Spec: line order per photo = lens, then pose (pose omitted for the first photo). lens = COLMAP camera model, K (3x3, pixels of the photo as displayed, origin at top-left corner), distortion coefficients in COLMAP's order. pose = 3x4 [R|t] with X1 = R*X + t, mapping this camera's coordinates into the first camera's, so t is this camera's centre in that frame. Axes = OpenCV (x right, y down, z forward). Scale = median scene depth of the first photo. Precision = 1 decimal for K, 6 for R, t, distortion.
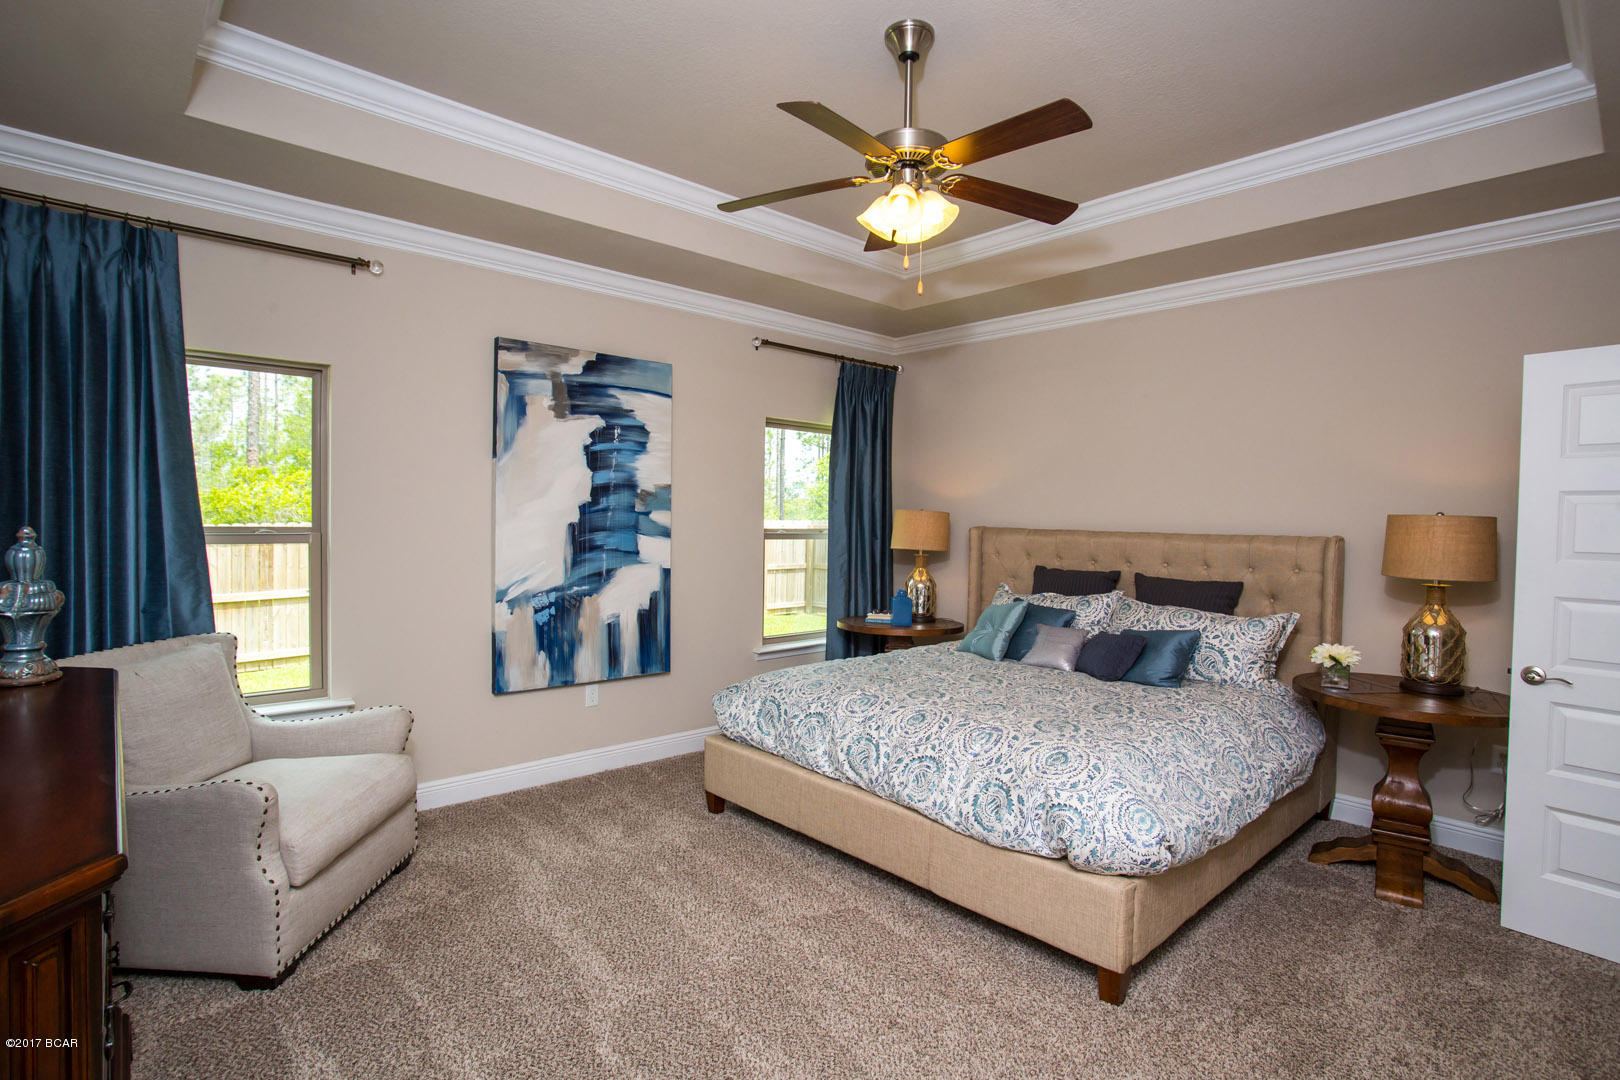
lens RADIAL K [[795.1, 0, 810.0], [0, 795.1, 540.0], [0, 0, 1]] dist [-0.054392, 0.024098]
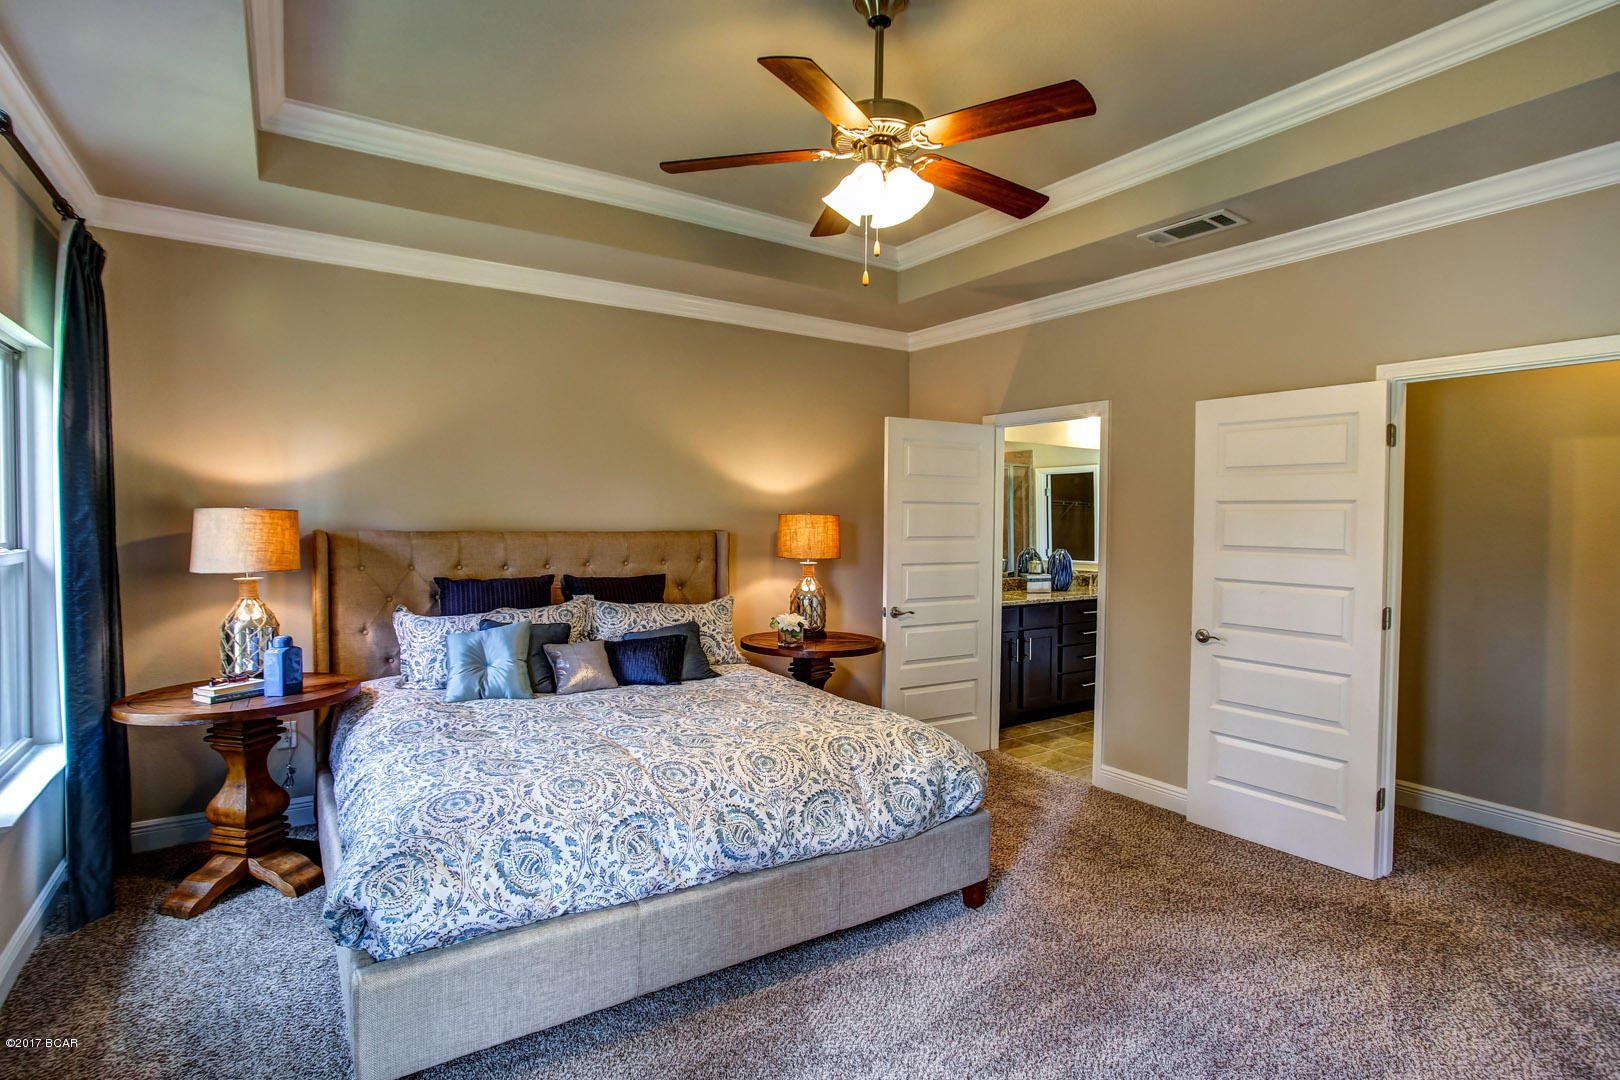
lens RADIAL K [[795.1, 0, 810.0], [0, 795.1, 540.0], [0, 0, 1]] dist [-0.054392, 0.024098]
pose [[0.168146, -0.044826, 0.984742, -0.573703], [0.023581, 0.998863, 0.041443, -0.040073], [-0.985480, 0.016253, 0.169012, 0.673964]]
